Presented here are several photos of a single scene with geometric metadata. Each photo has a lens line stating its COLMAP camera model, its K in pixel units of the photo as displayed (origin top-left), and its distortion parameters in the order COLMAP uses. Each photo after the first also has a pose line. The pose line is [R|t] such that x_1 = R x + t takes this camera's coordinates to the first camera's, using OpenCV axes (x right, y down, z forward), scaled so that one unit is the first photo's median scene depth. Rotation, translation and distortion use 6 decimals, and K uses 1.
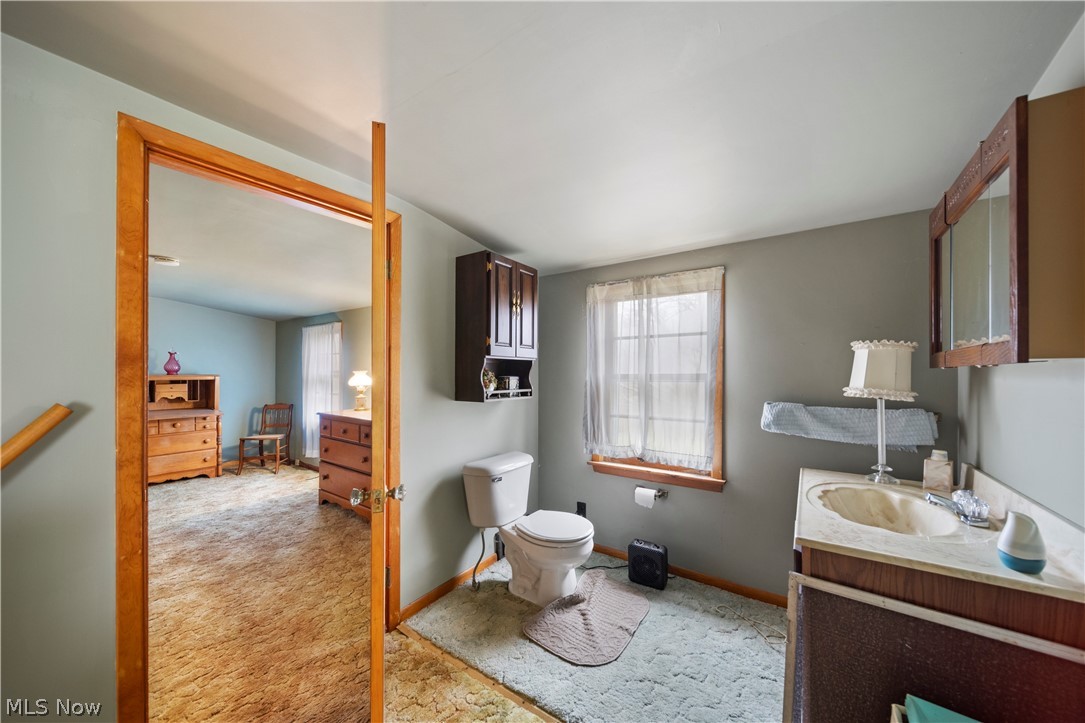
lens RADIAL K [[382.4, 0, 543.2], [0, 382.4, 370.4], [0, 0, 1]] dist [-0.001092, -0.000117]
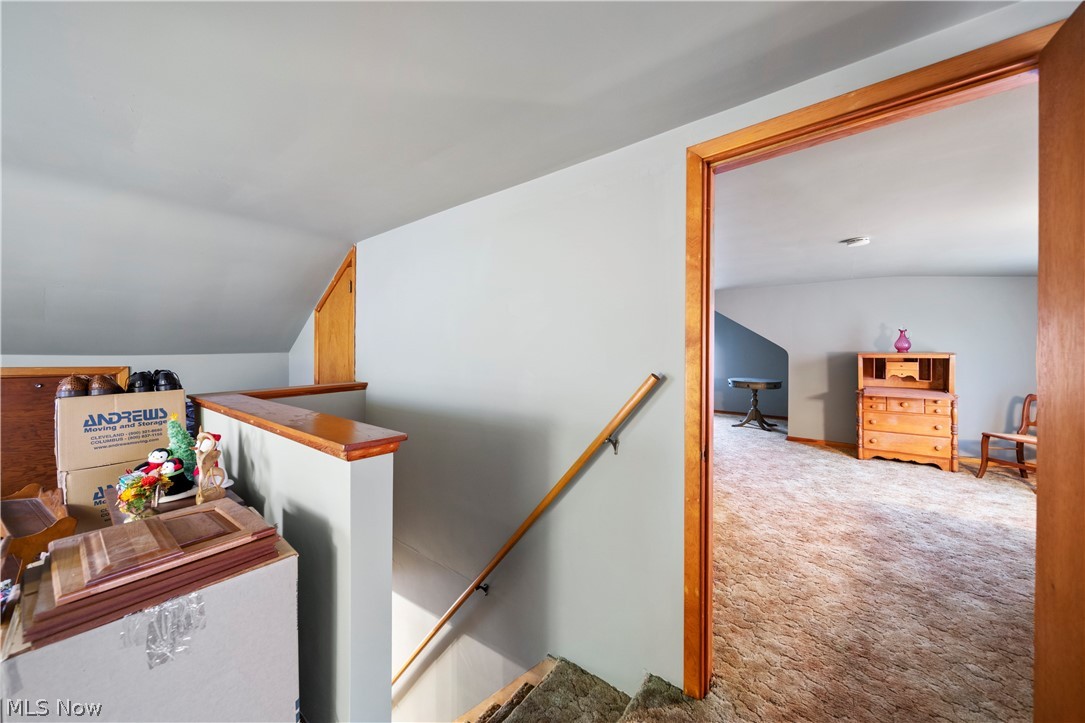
lens RADIAL K [[382.4, 0, 556.4], [0, 382.4, 346.3], [0, 0, 1]] dist [-0.001092, -0.000117]
pose [[-0.042292, -0.009845, -0.999057, 0.061363], [0.007132, 0.999923, -0.010155, -0.001473], [0.999080, -0.007555, -0.042219, 0.205502]]
